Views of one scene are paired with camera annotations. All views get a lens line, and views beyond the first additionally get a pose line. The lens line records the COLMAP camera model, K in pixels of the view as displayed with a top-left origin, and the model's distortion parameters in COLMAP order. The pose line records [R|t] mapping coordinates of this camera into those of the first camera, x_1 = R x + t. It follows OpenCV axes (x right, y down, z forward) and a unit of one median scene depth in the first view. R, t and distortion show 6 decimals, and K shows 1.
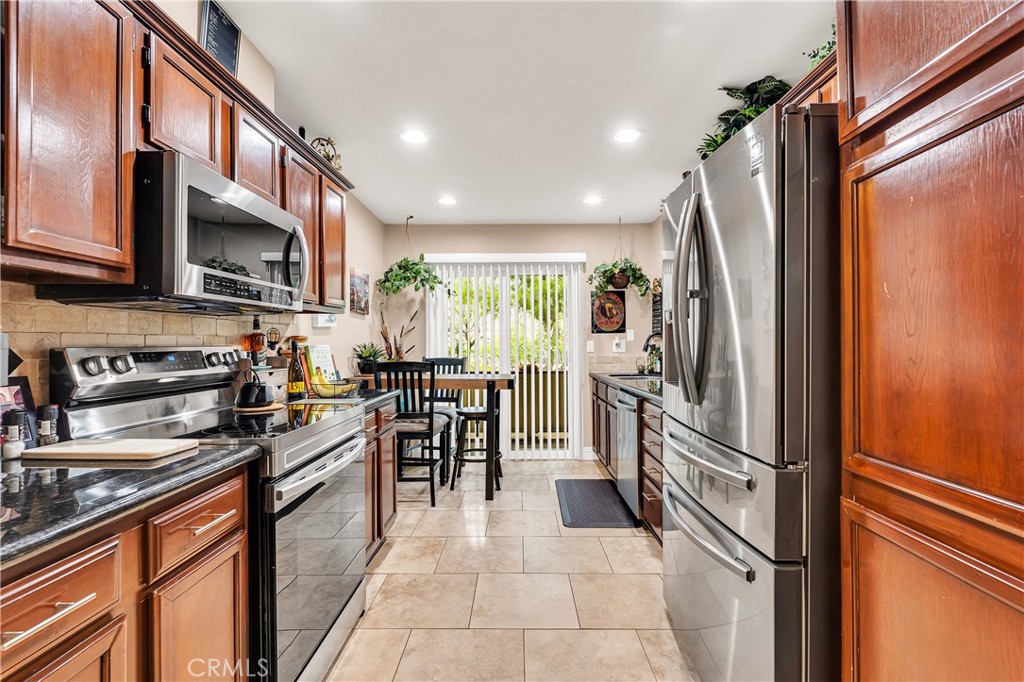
lens RADIAL K [[460.8, 0, 512.6], [0, 460.8, 339.3], [0, 0, 1]] dist [-0.002479, 0.000243]
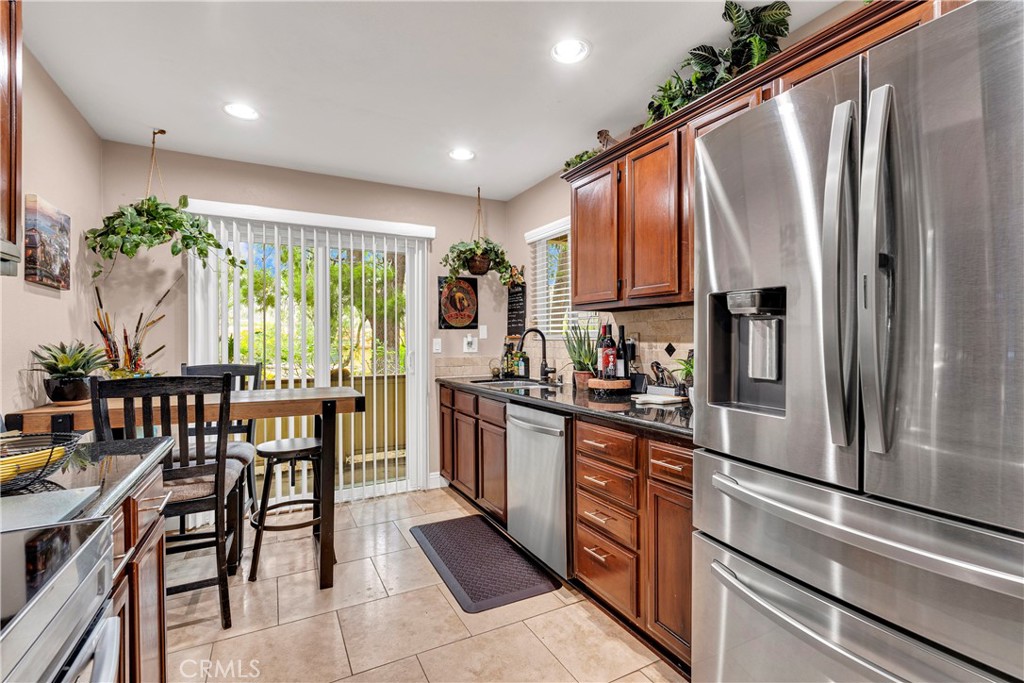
lens RADIAL K [[460.8, 0, 512.6], [0, 460.8, 339.8], [0, 0, 1]] dist [-0.002479, 0.000243]
pose [[0.880602, 0.001565, 0.473854, -0.099495], [-0.005216, 0.999966, 0.006391, -0.000407], [-0.473828, -0.008100, 0.880580, 0.249938]]
